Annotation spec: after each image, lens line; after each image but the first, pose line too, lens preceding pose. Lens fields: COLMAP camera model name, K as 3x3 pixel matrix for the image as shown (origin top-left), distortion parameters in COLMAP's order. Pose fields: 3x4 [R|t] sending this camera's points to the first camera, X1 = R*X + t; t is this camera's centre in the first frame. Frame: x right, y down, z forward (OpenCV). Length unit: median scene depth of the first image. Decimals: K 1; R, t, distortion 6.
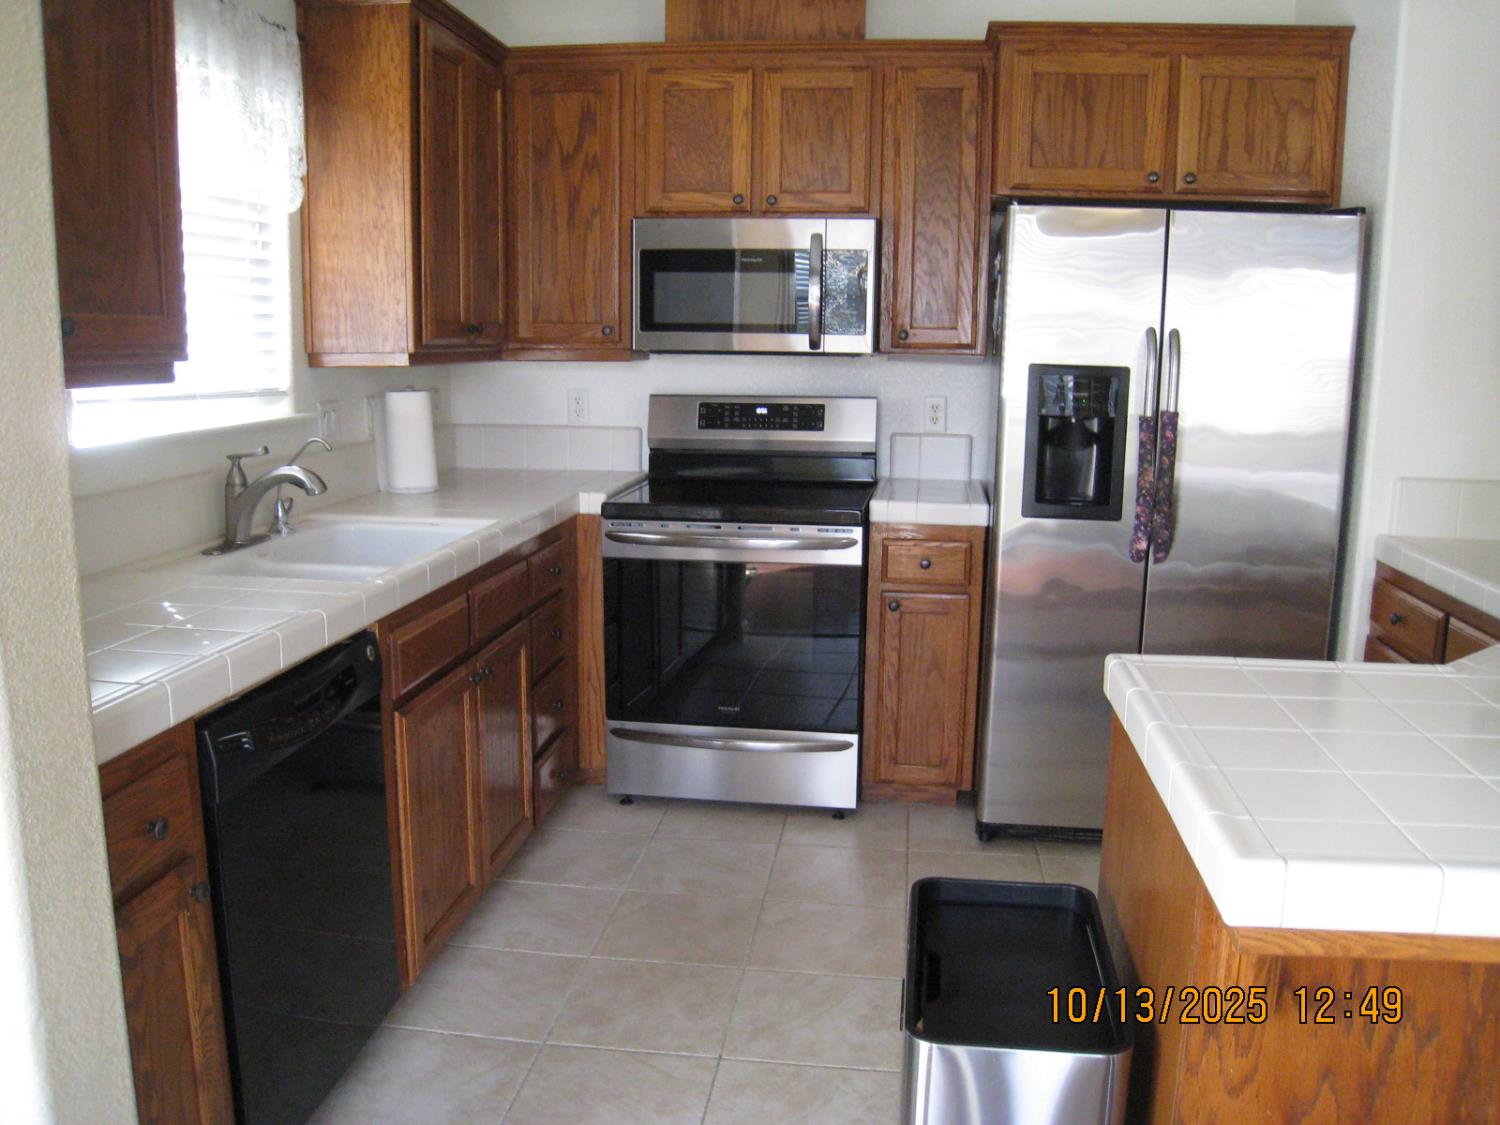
lens RADIAL K [[1237.9, 0, 757.0], [0, 1237.9, 561.4], [0, 0, 1]] dist [-0.167703, 0.110458]
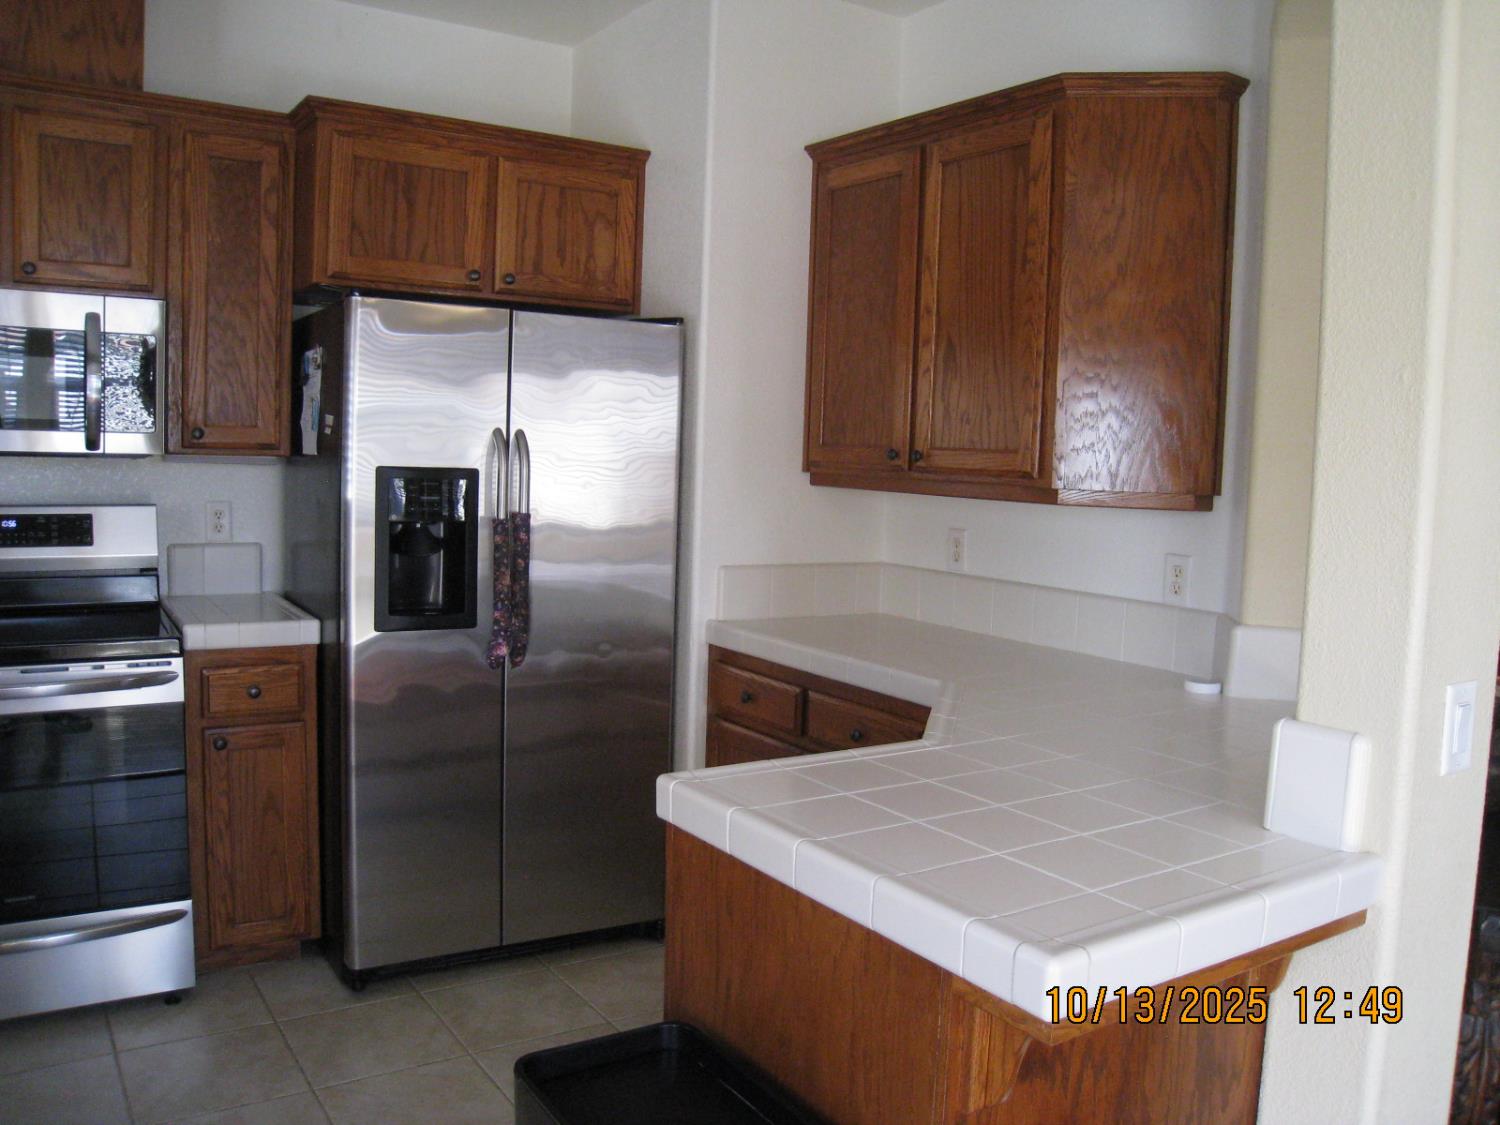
lens RADIAL K [[1237.9, 0, 763.3], [0, 1237.9, 563.6], [0, 0, 1]] dist [-0.167703, 0.110458]
pose [[0.755434, -0.047435, 0.653505, -0.152815], [0.092543, 0.995102, -0.034747, -0.027134], [-0.648656, 0.086726, 0.756124, 0.108917]]
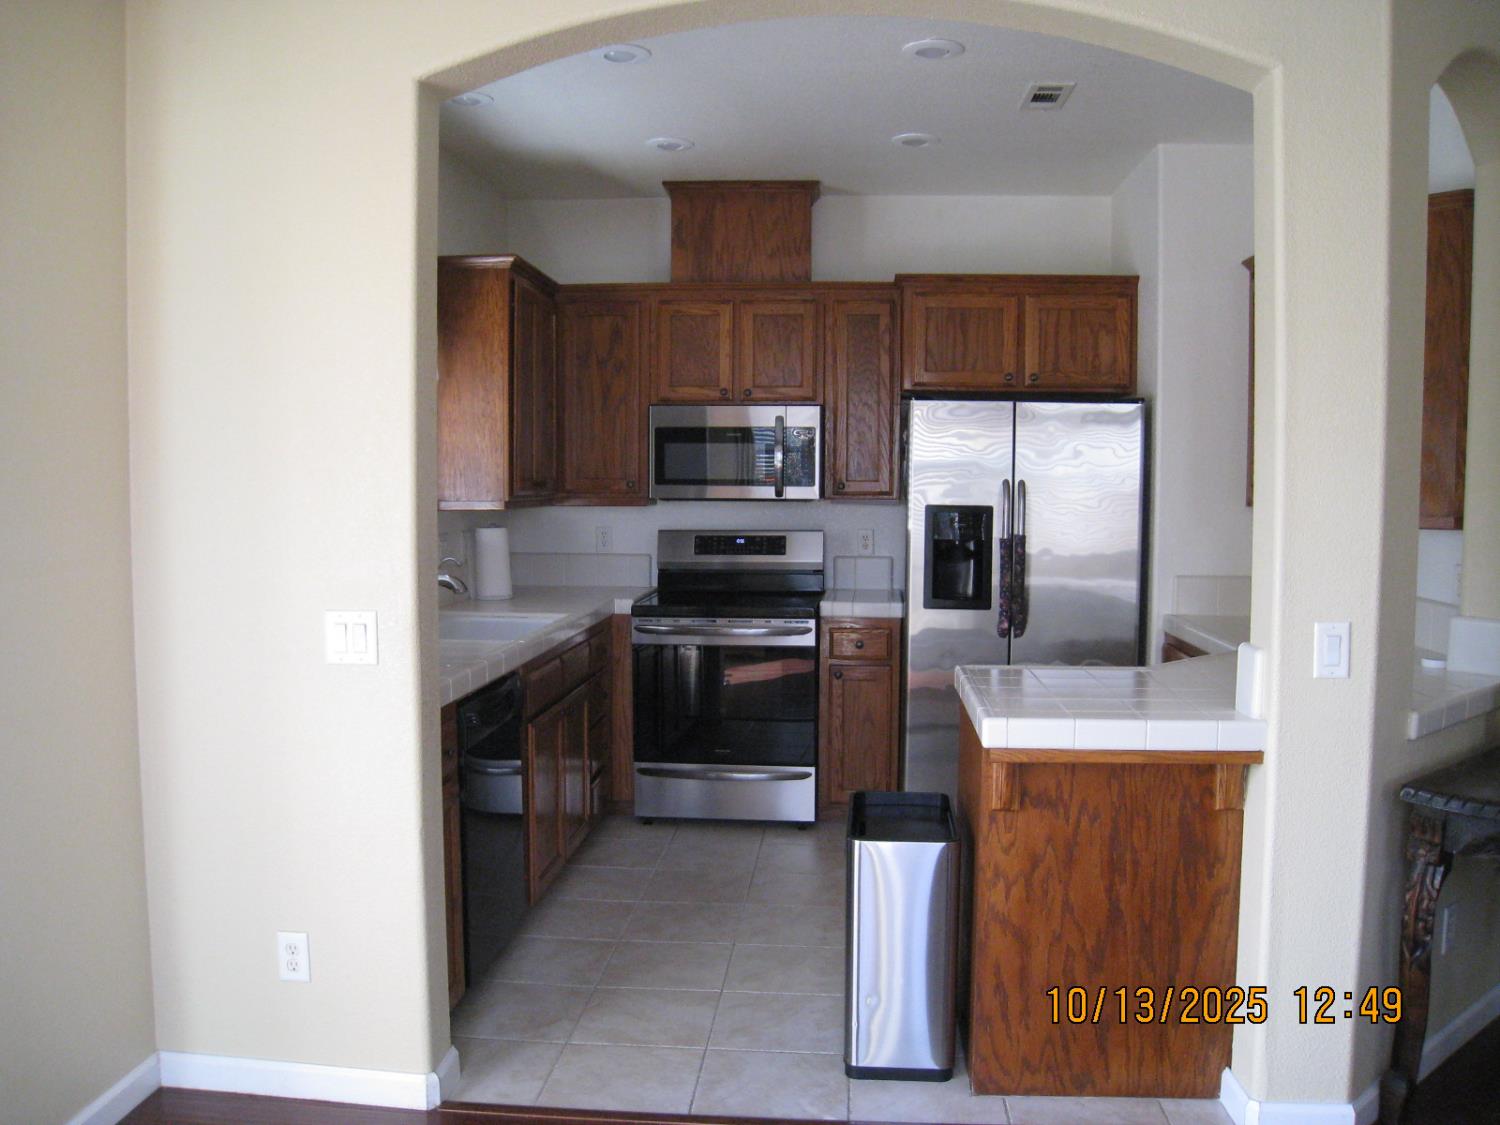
lens RADIAL K [[1237.9, 0, 746.4], [0, 1237.9, 567.3], [0, 0, 1]] dist [-0.167703, 0.110458]
pose [[0.999309, -0.010734, 0.035592, -0.046725], [0.014544, 0.993981, -0.108581, 0.068946], [-0.034213, 0.109024, 0.993450, -0.446735]]
